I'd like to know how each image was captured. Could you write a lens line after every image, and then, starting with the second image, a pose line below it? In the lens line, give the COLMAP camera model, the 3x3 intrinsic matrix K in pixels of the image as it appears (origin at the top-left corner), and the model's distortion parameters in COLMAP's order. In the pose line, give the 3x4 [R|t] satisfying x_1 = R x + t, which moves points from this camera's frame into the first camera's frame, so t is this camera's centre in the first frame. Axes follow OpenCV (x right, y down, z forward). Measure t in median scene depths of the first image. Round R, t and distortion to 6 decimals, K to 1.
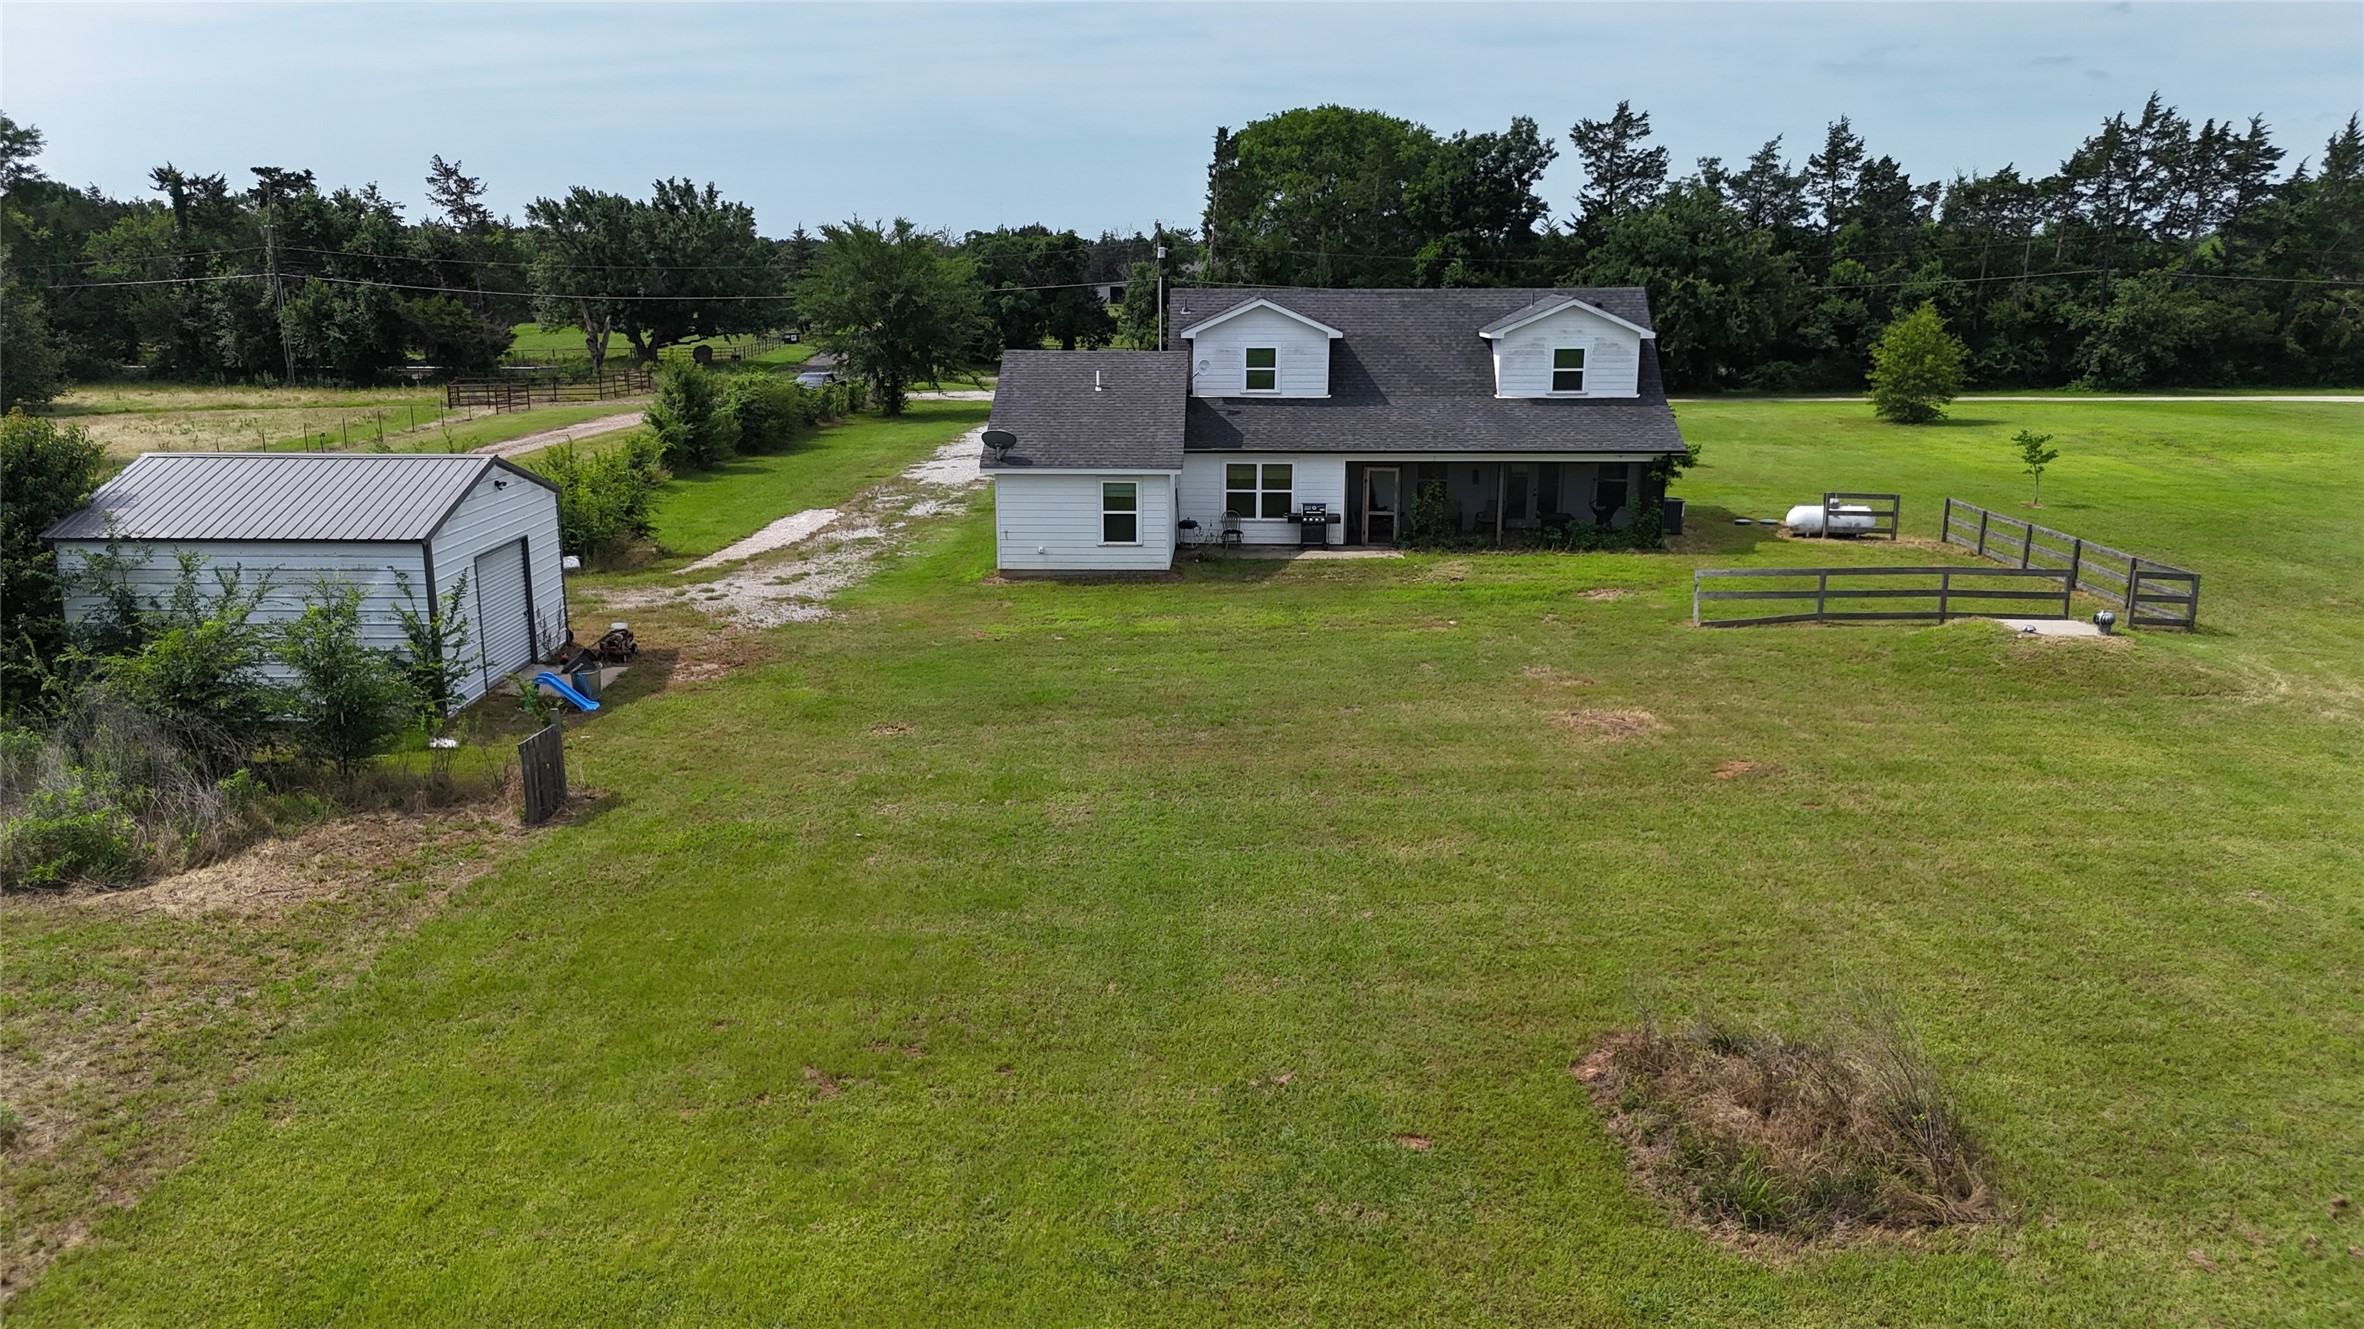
lens RADIAL K [[1739.6, 0, 1184.0], [0, 1739.6, 678.1], [0, 0, 1]] dist [0.055964, -0.038370]
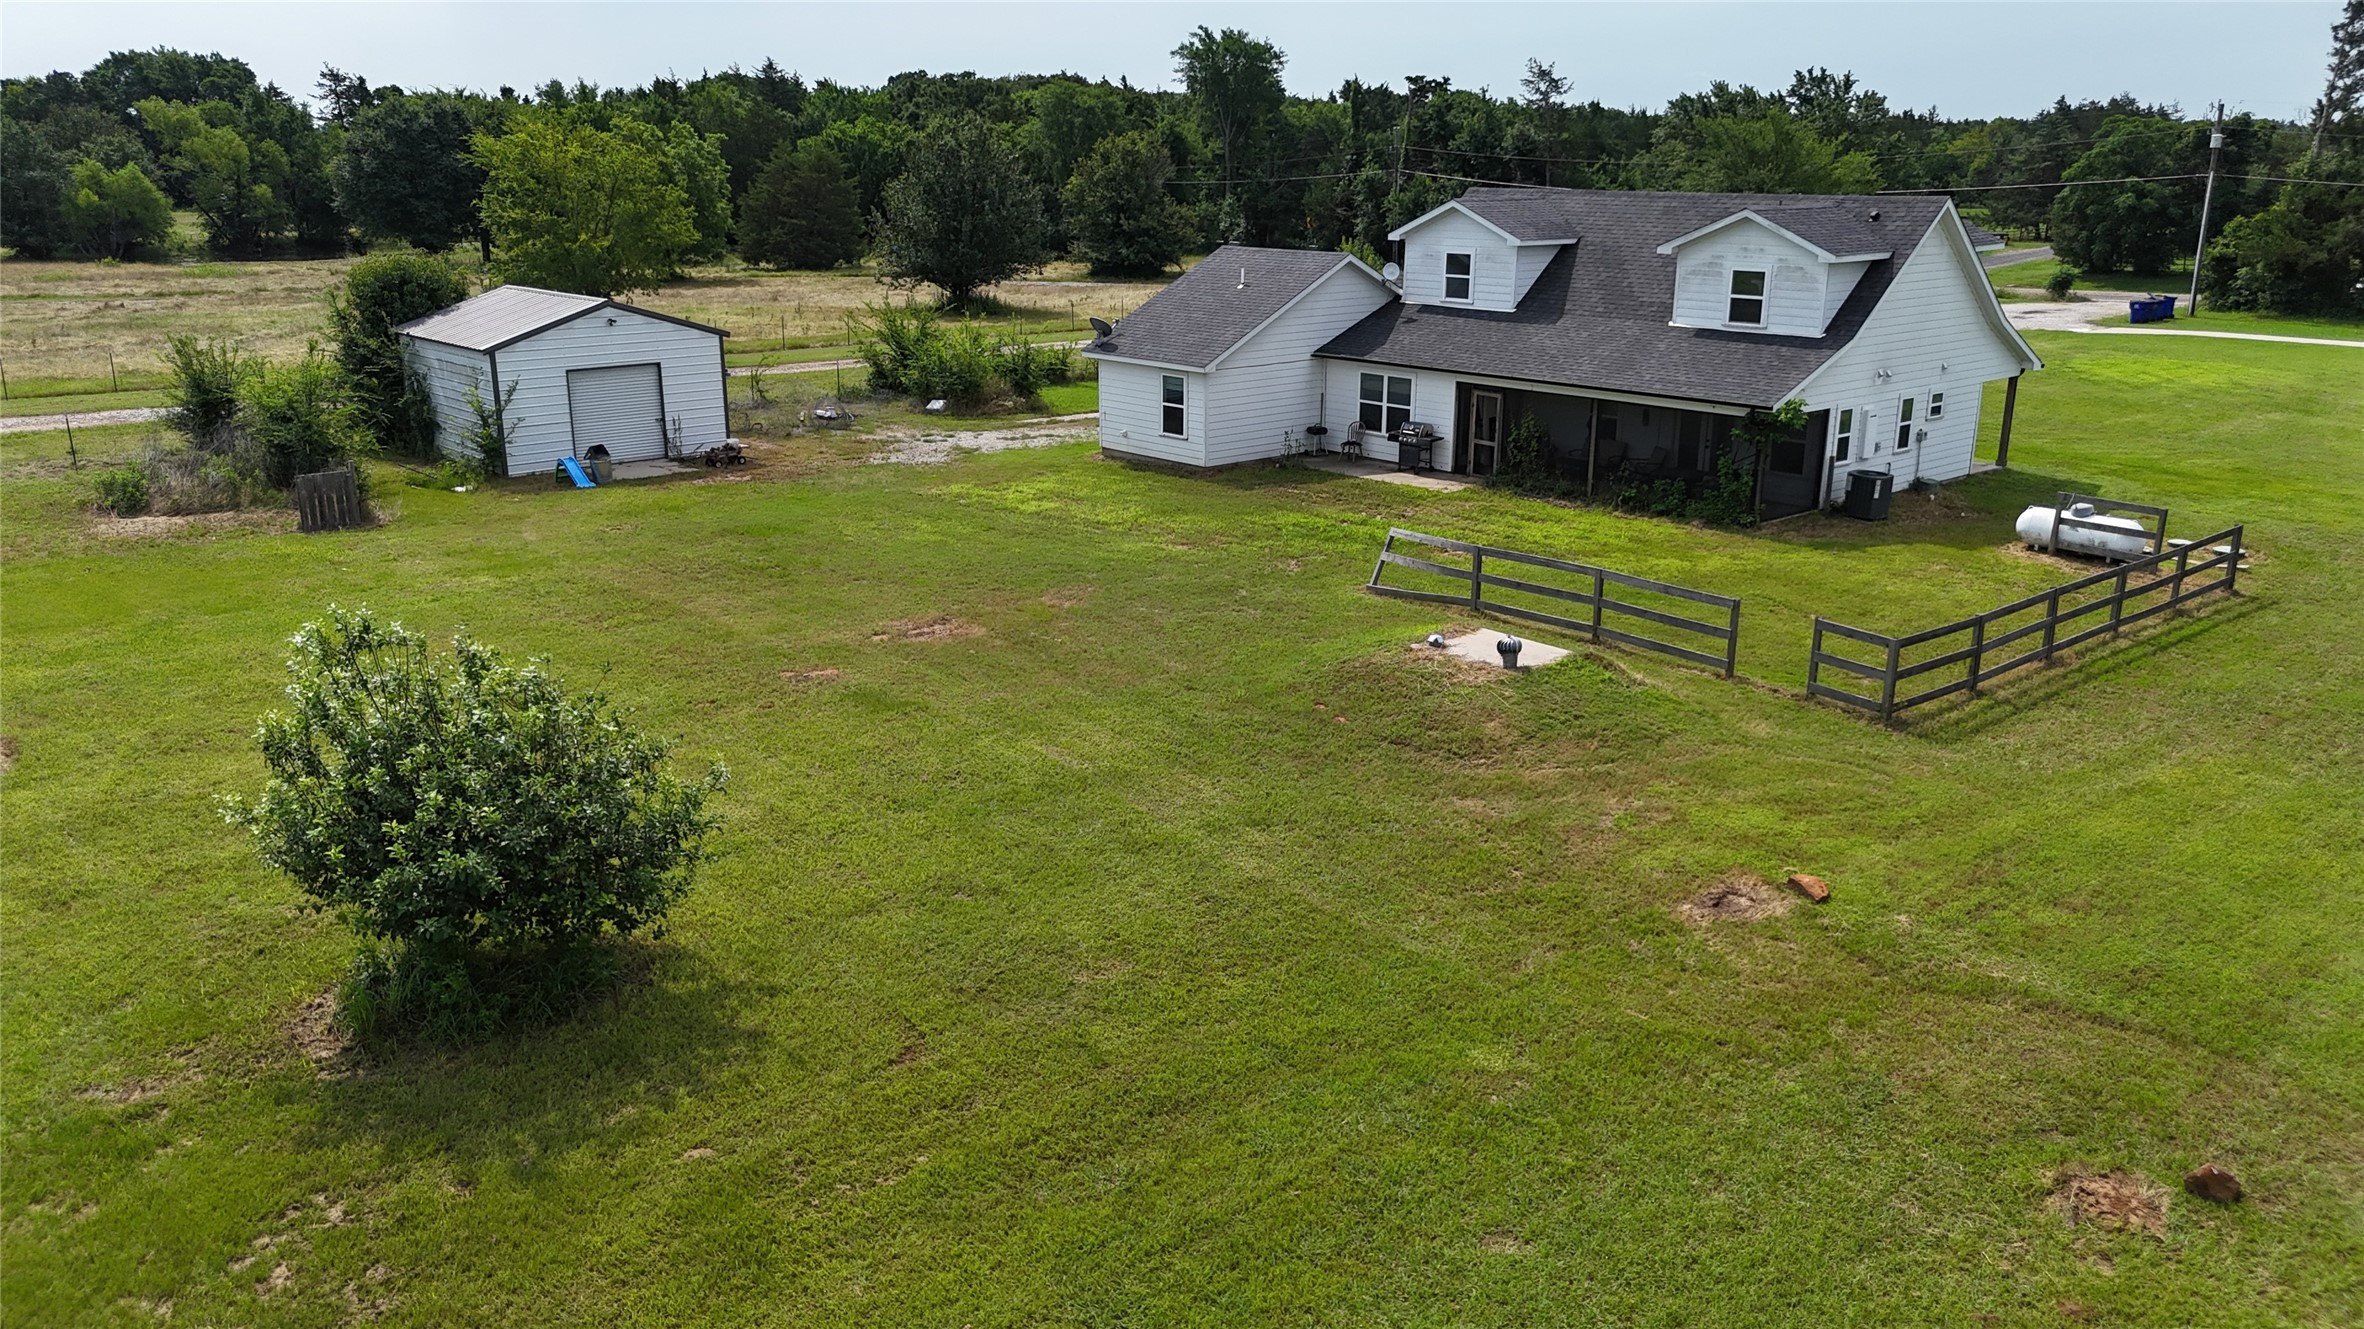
lens RADIAL K [[1739.6, 0, 1184.0], [0, 1739.6, 678.1], [0, 0, 1]] dist [0.055964, -0.038370]
pose [[0.679357, 0.213665, -0.702012, 0.668239], [-0.173869, 0.976298, 0.128888, -0.064839], [0.712912, 0.034497, 0.700405, 0.257312]]
